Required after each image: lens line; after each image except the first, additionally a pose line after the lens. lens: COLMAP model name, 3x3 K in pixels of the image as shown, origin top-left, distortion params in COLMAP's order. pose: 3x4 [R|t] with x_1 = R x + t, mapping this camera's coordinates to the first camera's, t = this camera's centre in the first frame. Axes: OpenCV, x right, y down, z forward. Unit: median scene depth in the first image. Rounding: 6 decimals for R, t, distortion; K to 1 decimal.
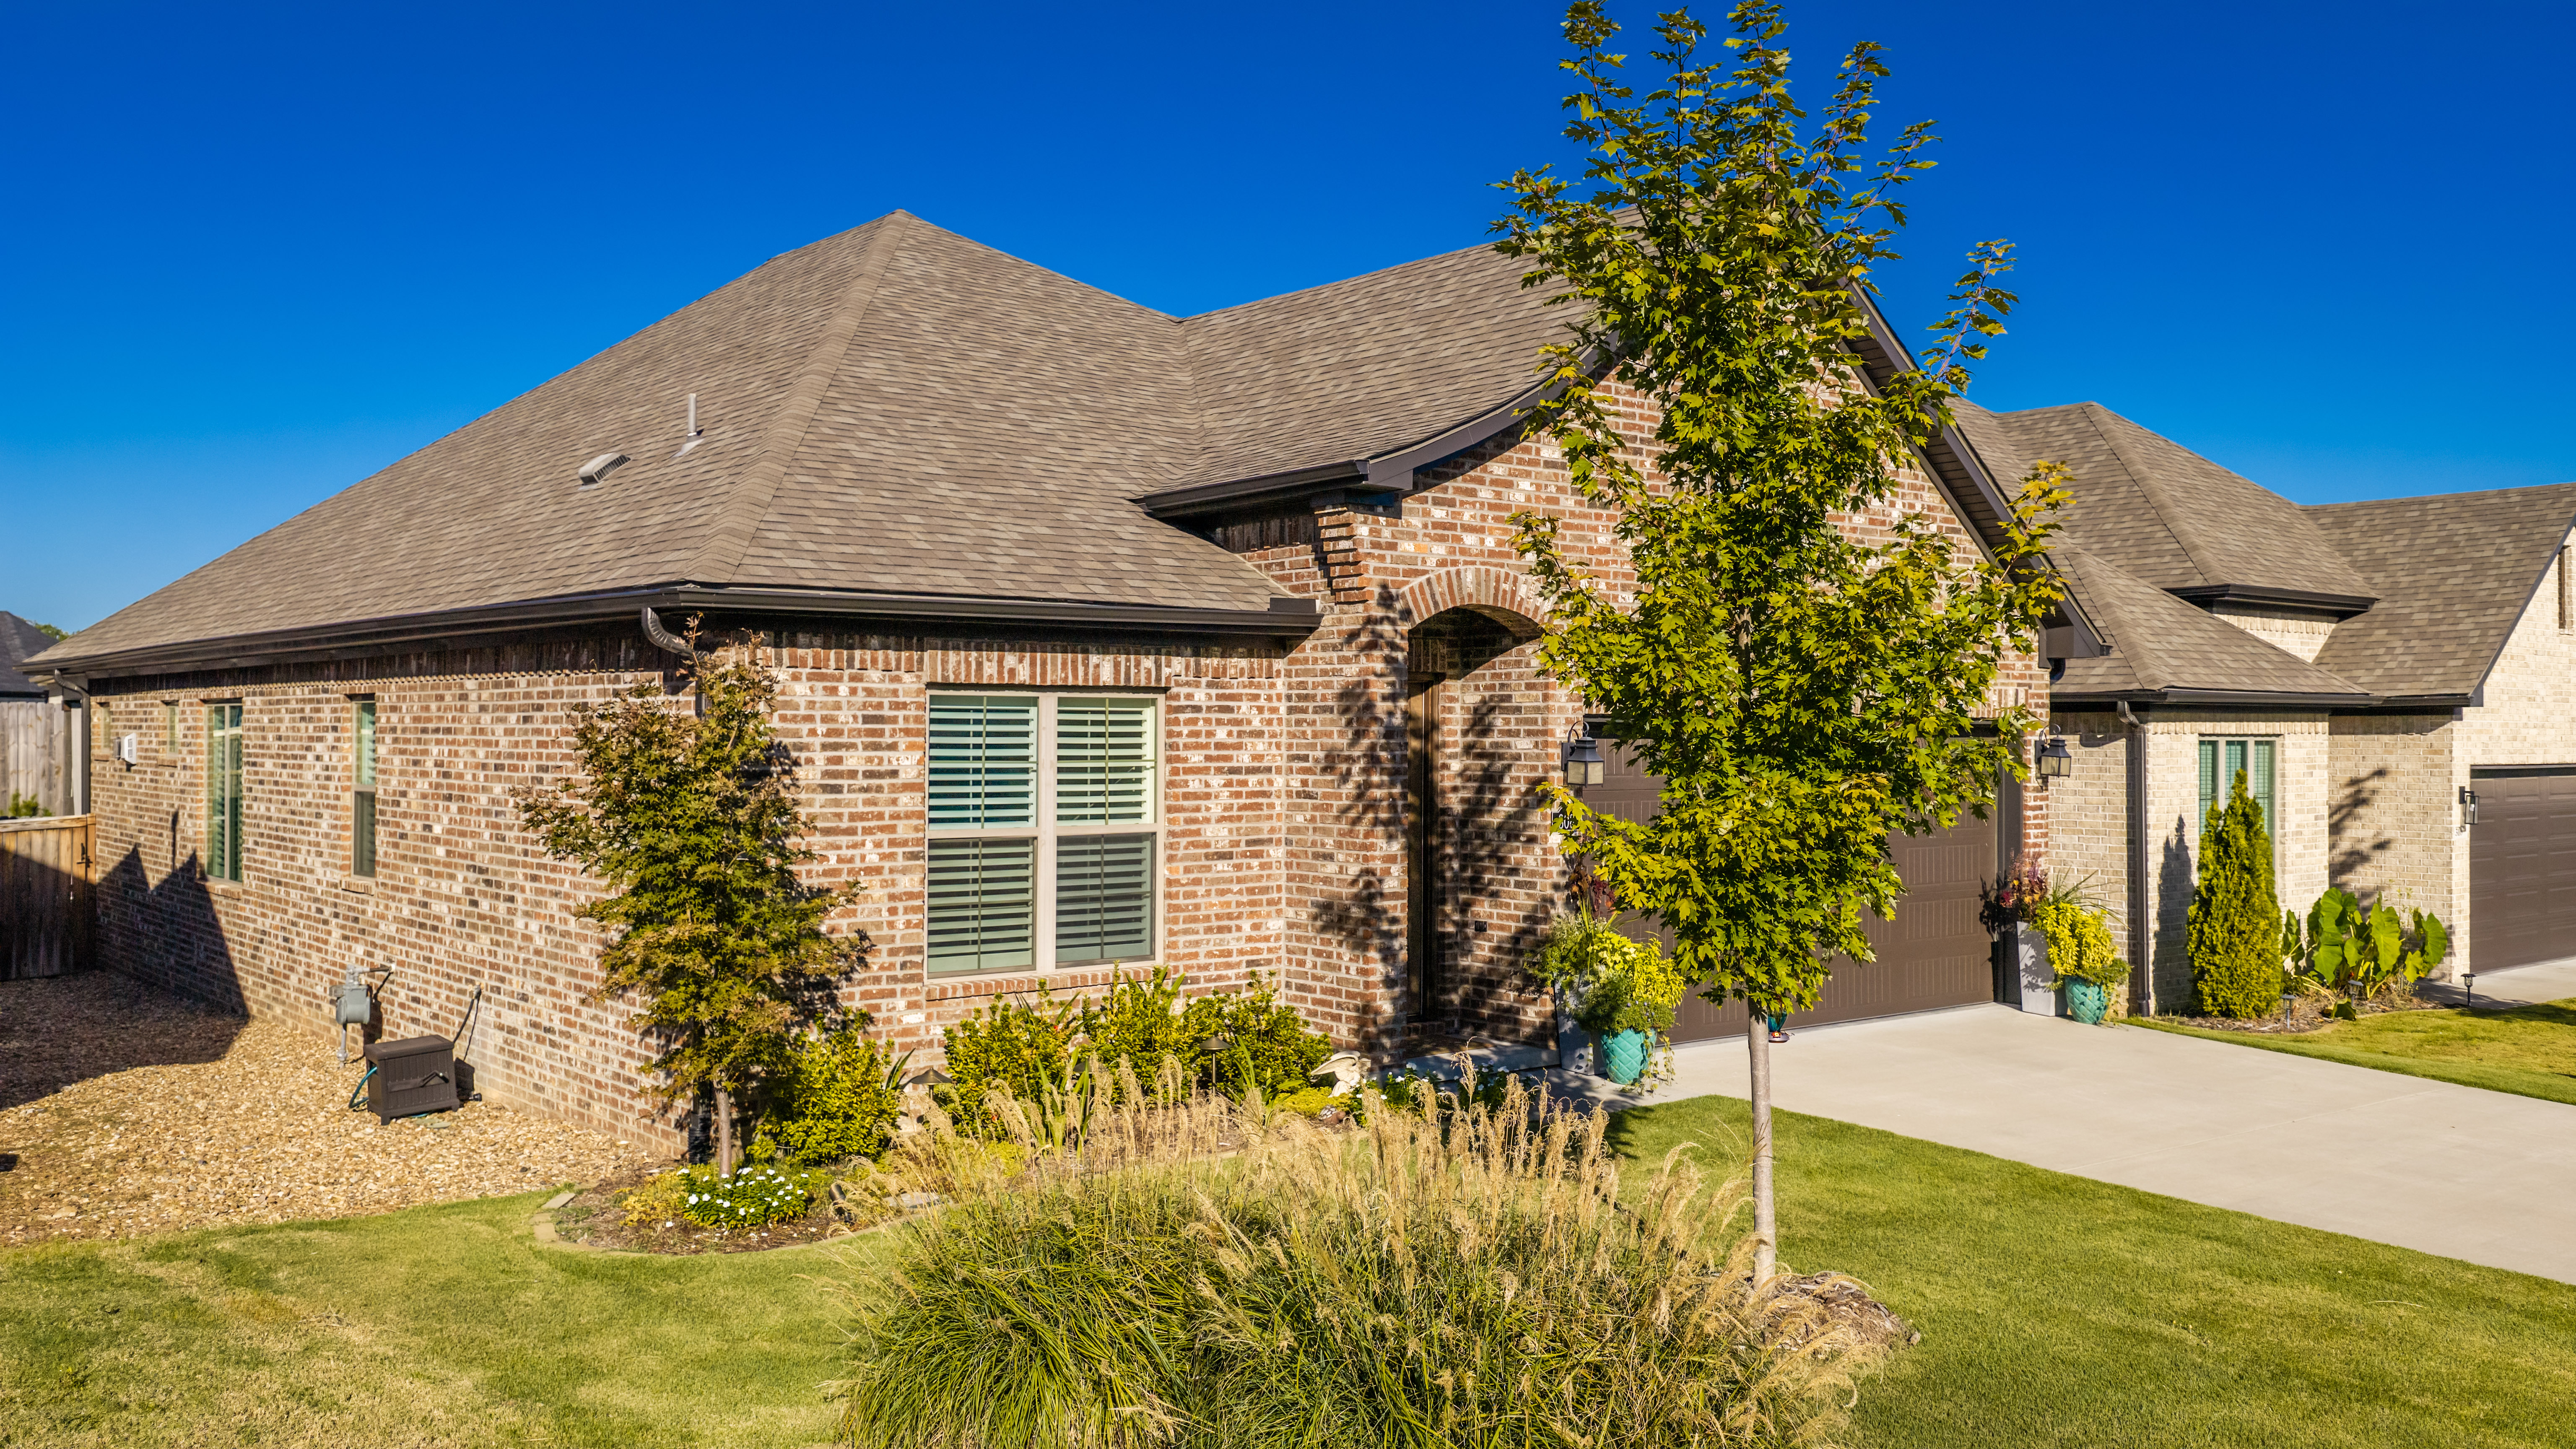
lens RADIAL K [[2188.8, 0, 1272.0], [0, 2188.8, 719.9], [0, 0, 1]] dist [0.011443, -0.032756]
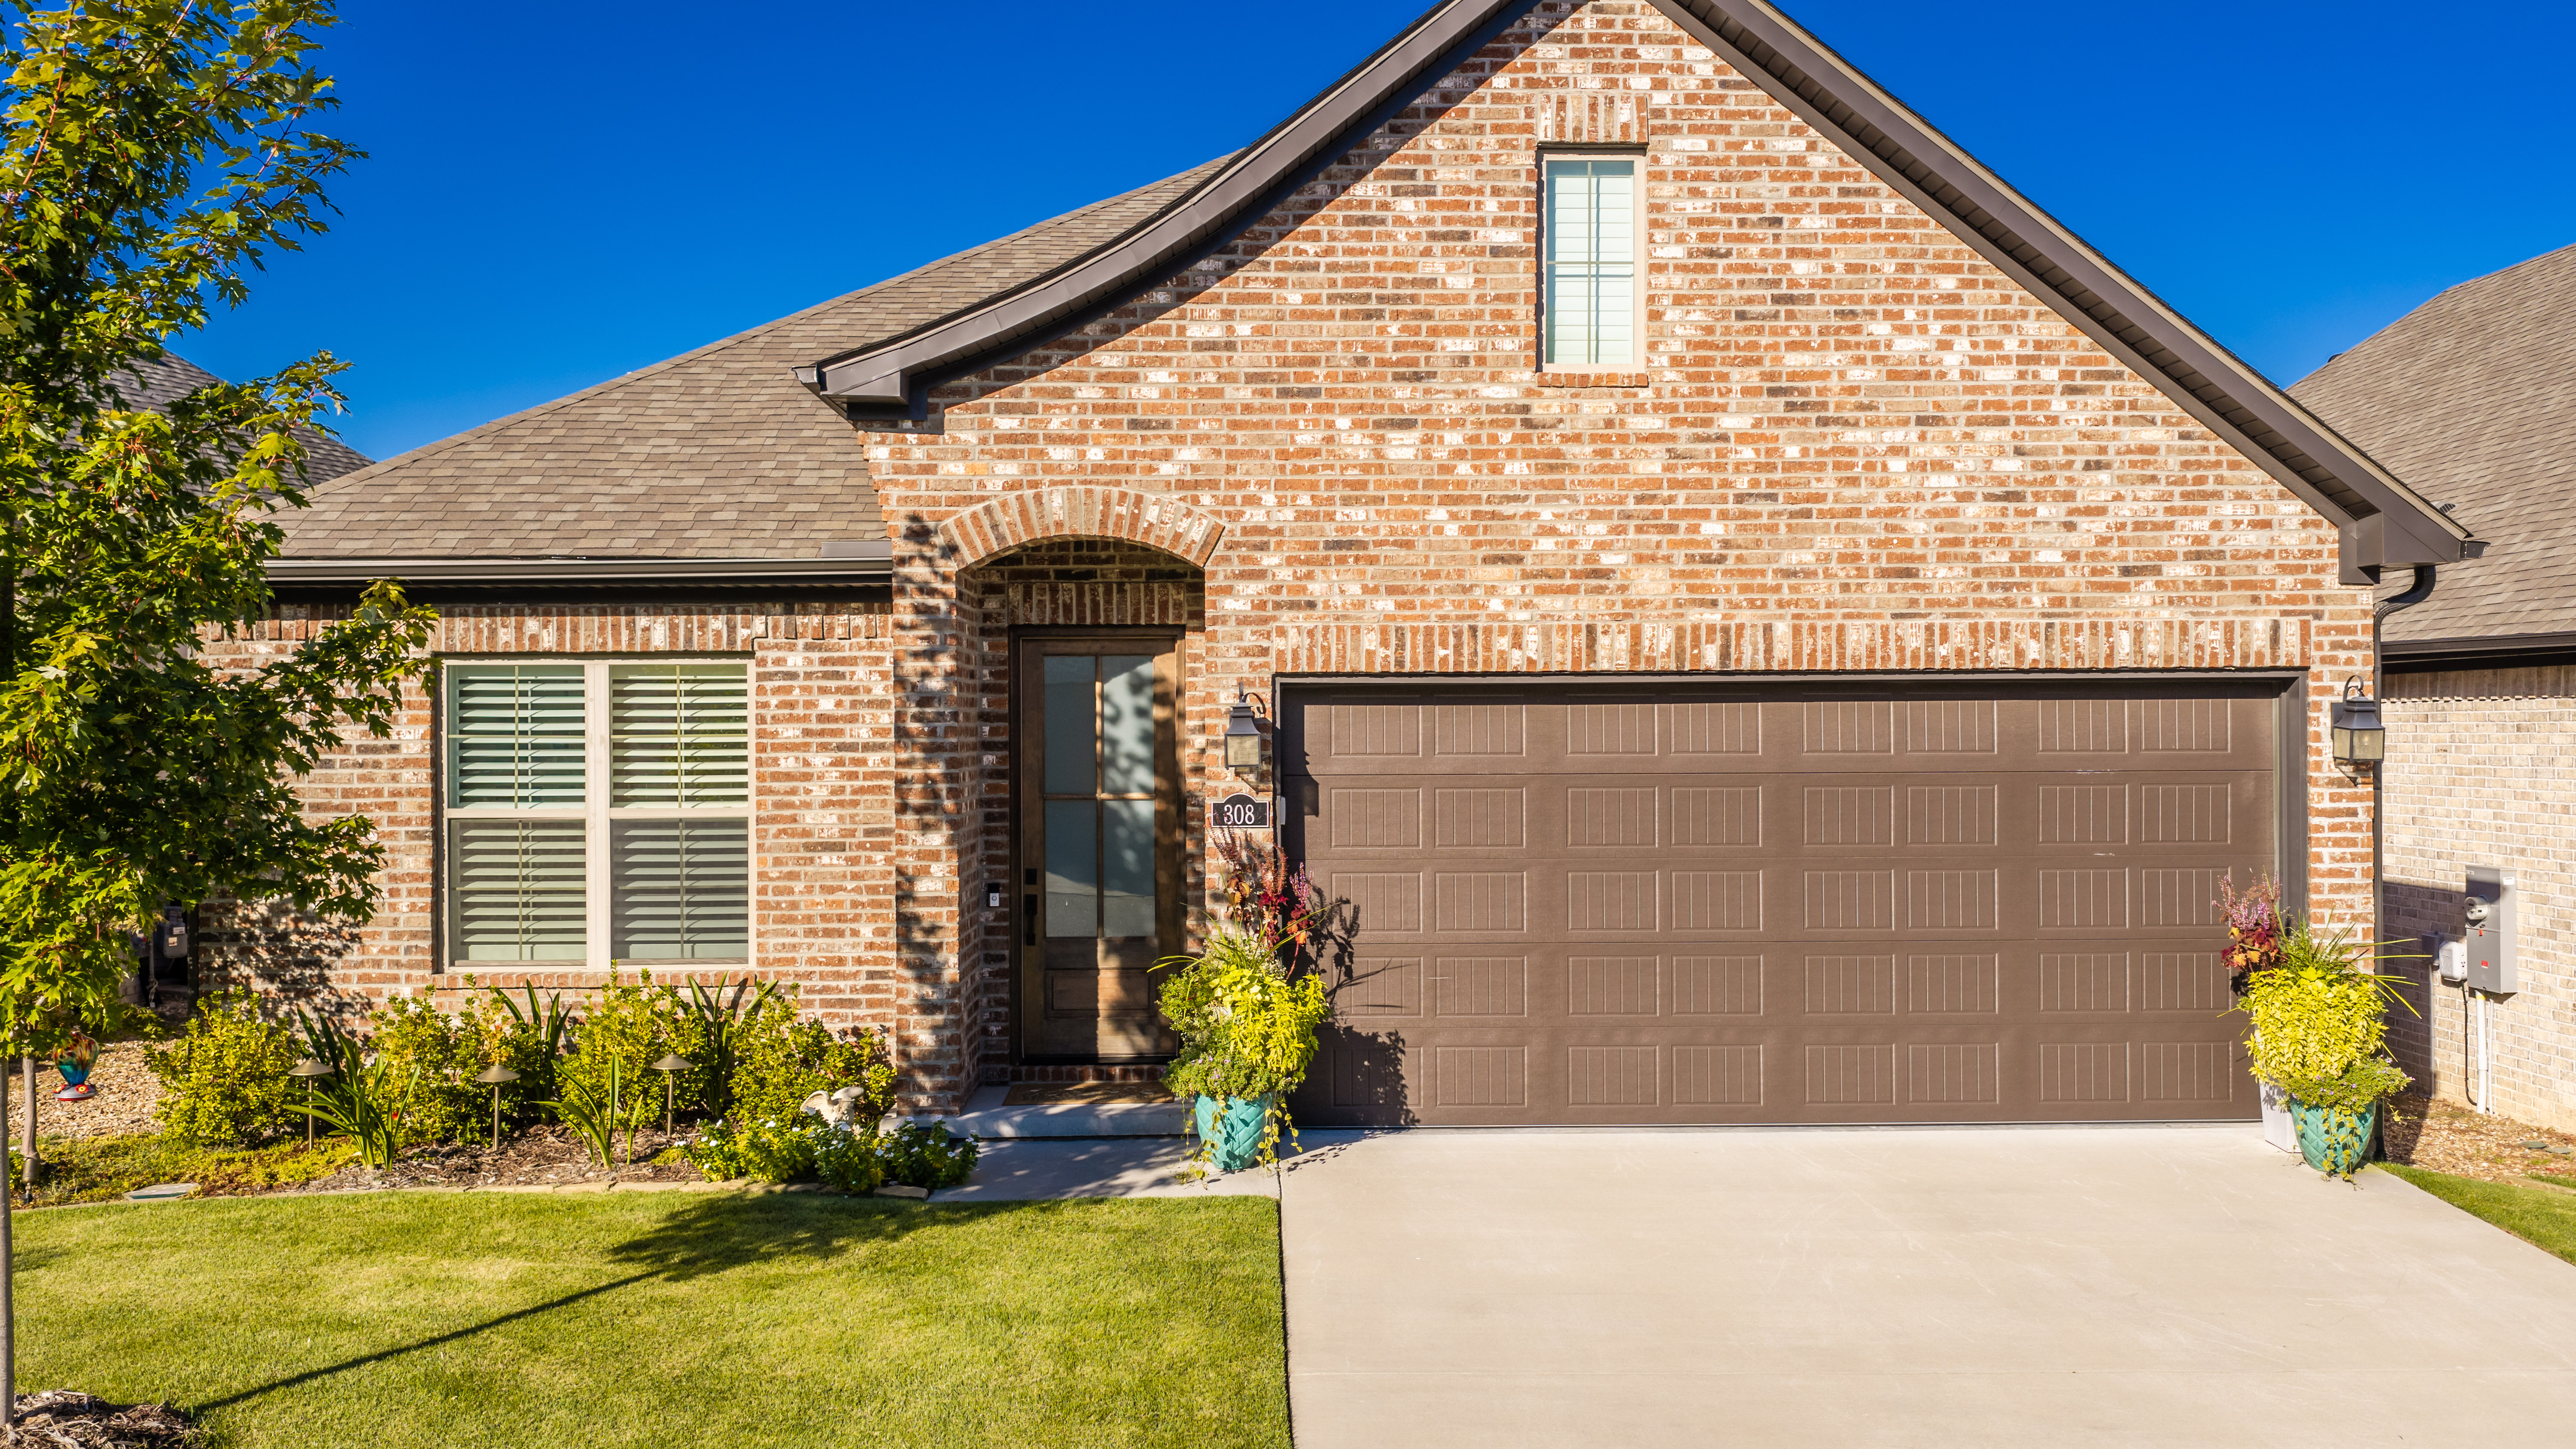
lens RADIAL K [[2189.0, 0, 1273.0], [0, 2189.0, 729.4], [0, 0, 1]] dist [0.011443, -0.032756]
pose [[0.790345, -0.007134, -0.612621, 0.649808], [0.010337, 0.999945, 0.001692, 0.016844], [0.612575, -0.007670, 0.790375, 0.436042]]
